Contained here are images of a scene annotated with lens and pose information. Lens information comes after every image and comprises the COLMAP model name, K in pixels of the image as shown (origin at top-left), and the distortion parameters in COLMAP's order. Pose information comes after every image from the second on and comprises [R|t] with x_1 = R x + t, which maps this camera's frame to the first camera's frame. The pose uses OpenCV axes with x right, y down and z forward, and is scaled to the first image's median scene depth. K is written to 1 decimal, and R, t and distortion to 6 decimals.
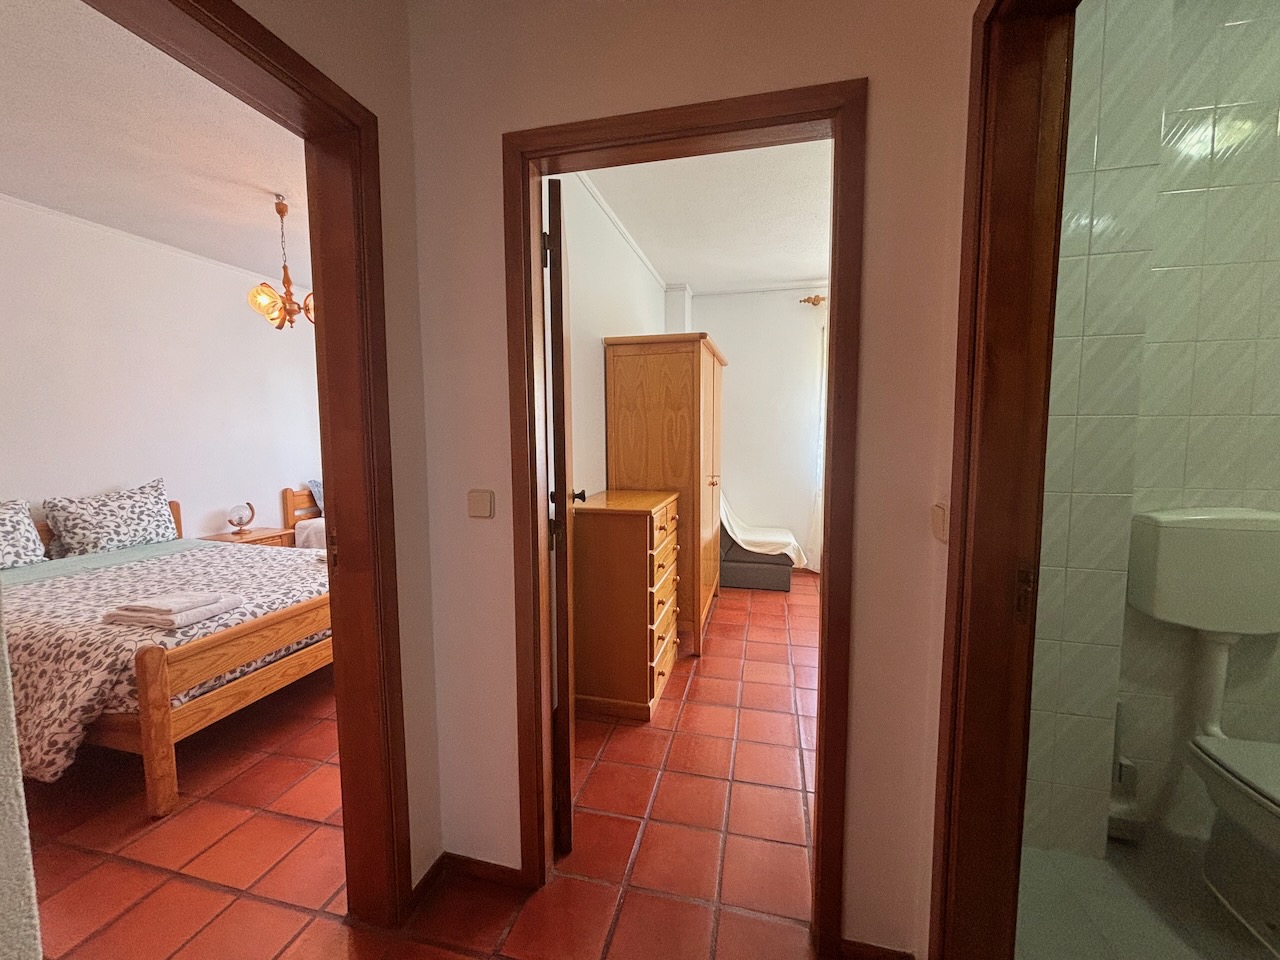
lens RADIAL K [[514.7, 0, 640.0], [0, 514.7, 480.0], [0, 0, 1]] dist [0.019335, -0.006029]
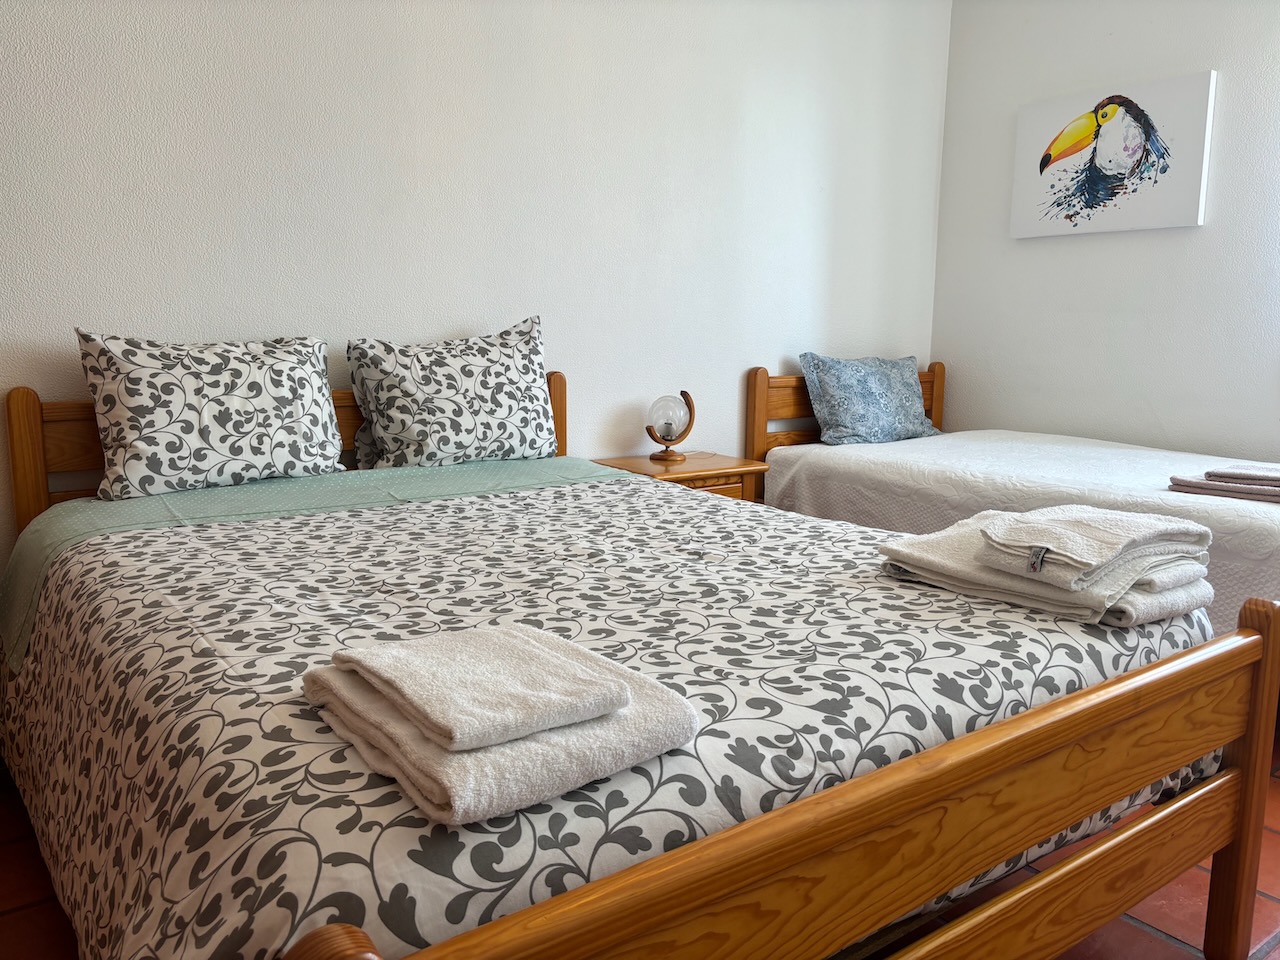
lens RADIAL K [[970.0, 0, 640.0], [0, 970.0, 480.0], [0, 0, 1]] dist [0.019424, 0.000328]
pose [[0.781332, 0.111590, -0.614059, -0.393220], [-0.069254, 0.993312, 0.092390, 0.063984], [0.620262, -0.029661, 0.783834, 0.482126]]
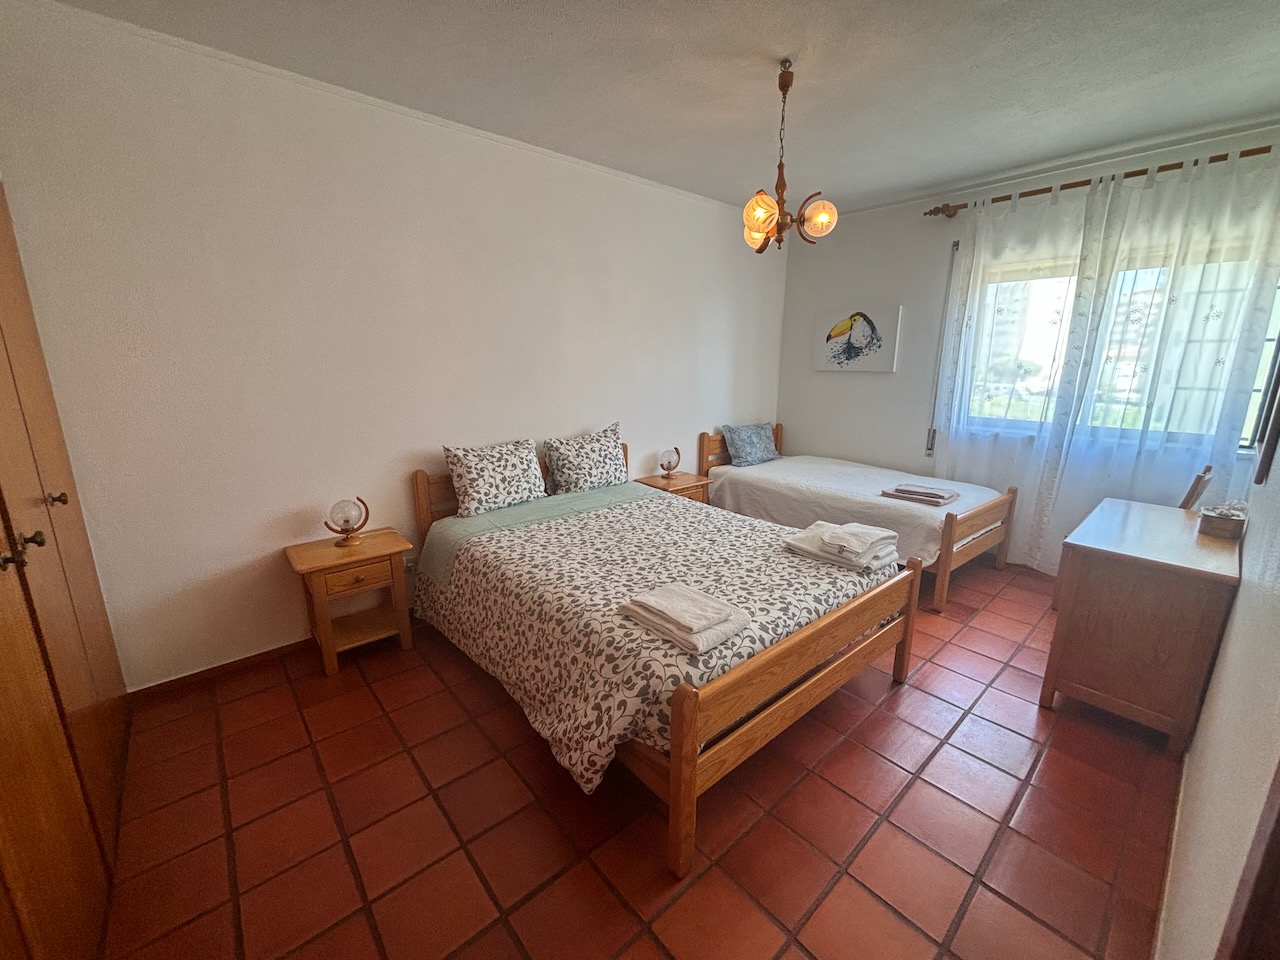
lens RADIAL K [[512.9, 0, 639.3], [0, 512.9, 478.6], [0, 0, 1]] dist [0.016020, -0.000130]
pose [[0.823330, 0.135889, -0.551055, -0.375564], [-0.058779, 0.986109, 0.155350, -0.063336], [0.564510, -0.095514, 0.819881, 0.220456]]
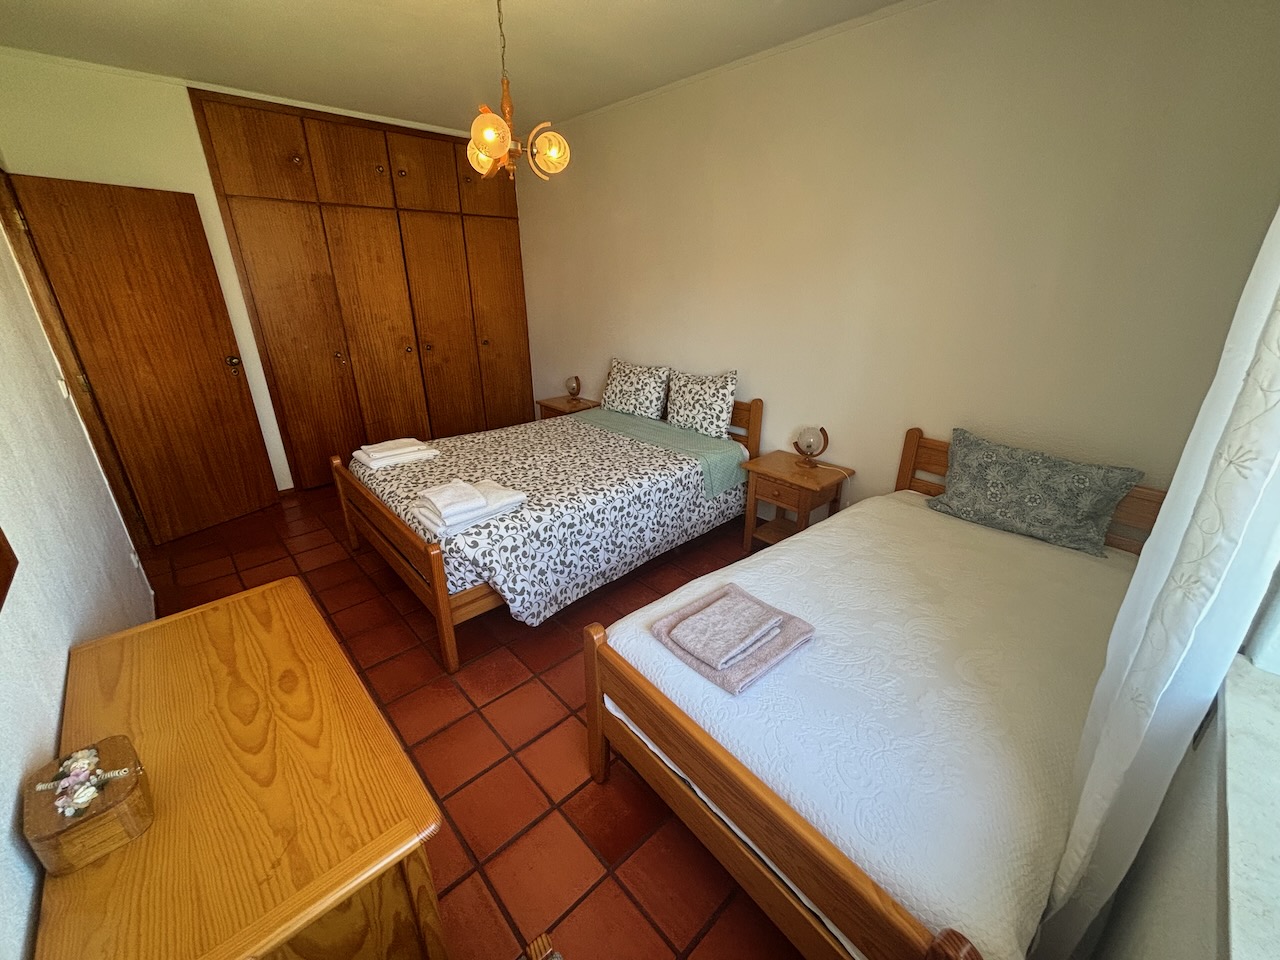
lens RADIAL K [[512.9, 0, 640.1], [0, 512.9, 482.8], [0, 0, 1]] dist [-0.000166, -0.000087]
pose [[-0.539861, 0.318543, -0.779154, -0.092704], [-0.071357, 0.904980, 0.419427, -0.226350], [0.838724, 0.282030, -0.465833, 1.599944]]
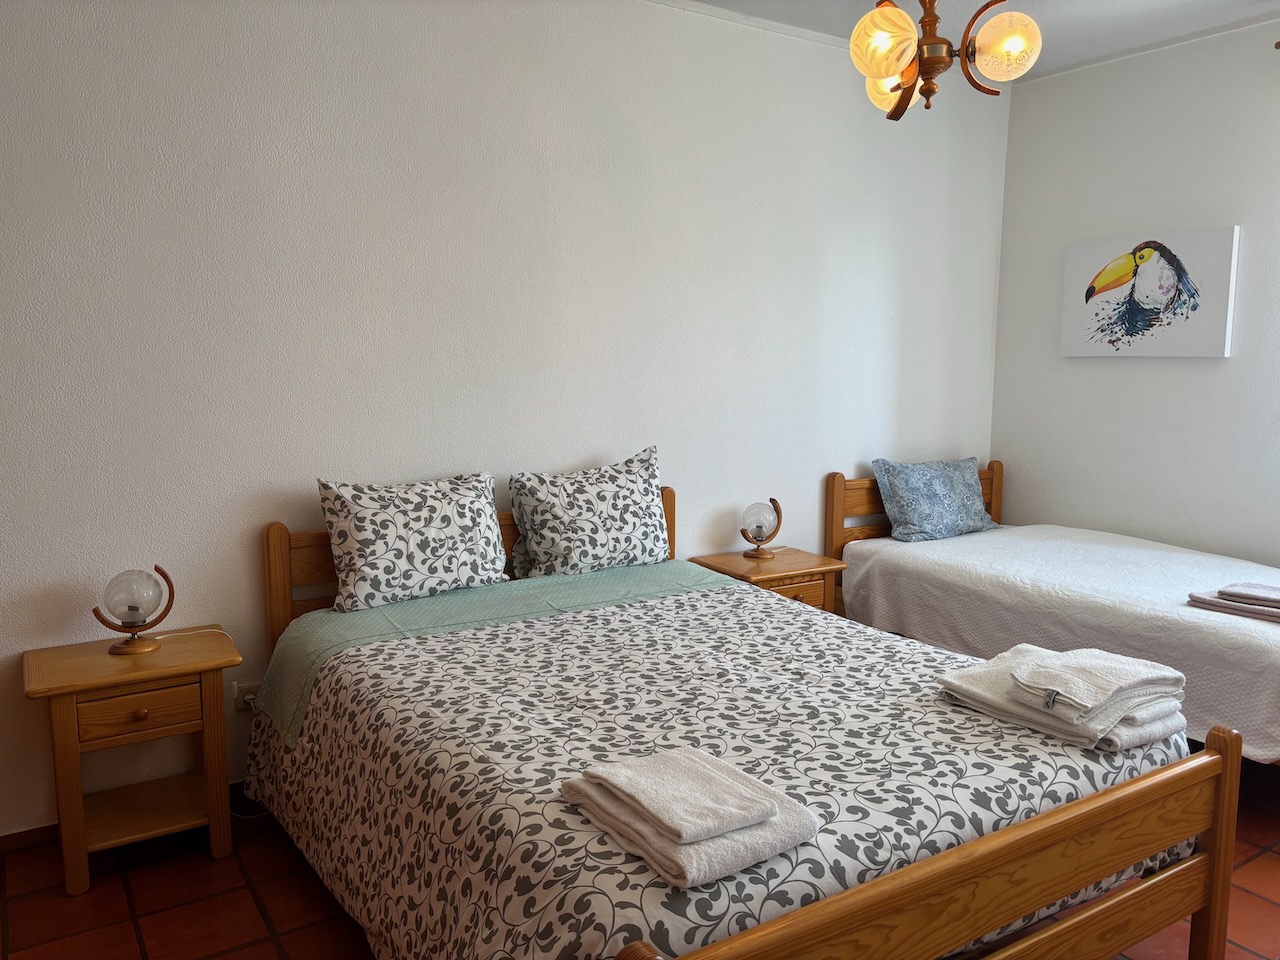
lens RADIAL K [[970.0, 0, 640.0], [0, 970.0, 480.0], [0, 0, 1]] dist [0.019424, 0.000328]
pose [[0.737581, 0.096588, -0.668315, -0.305132], [-0.068968, 0.995317, 0.067733, -0.042178], [0.671728, -0.003866, 0.740788, 0.291486]]
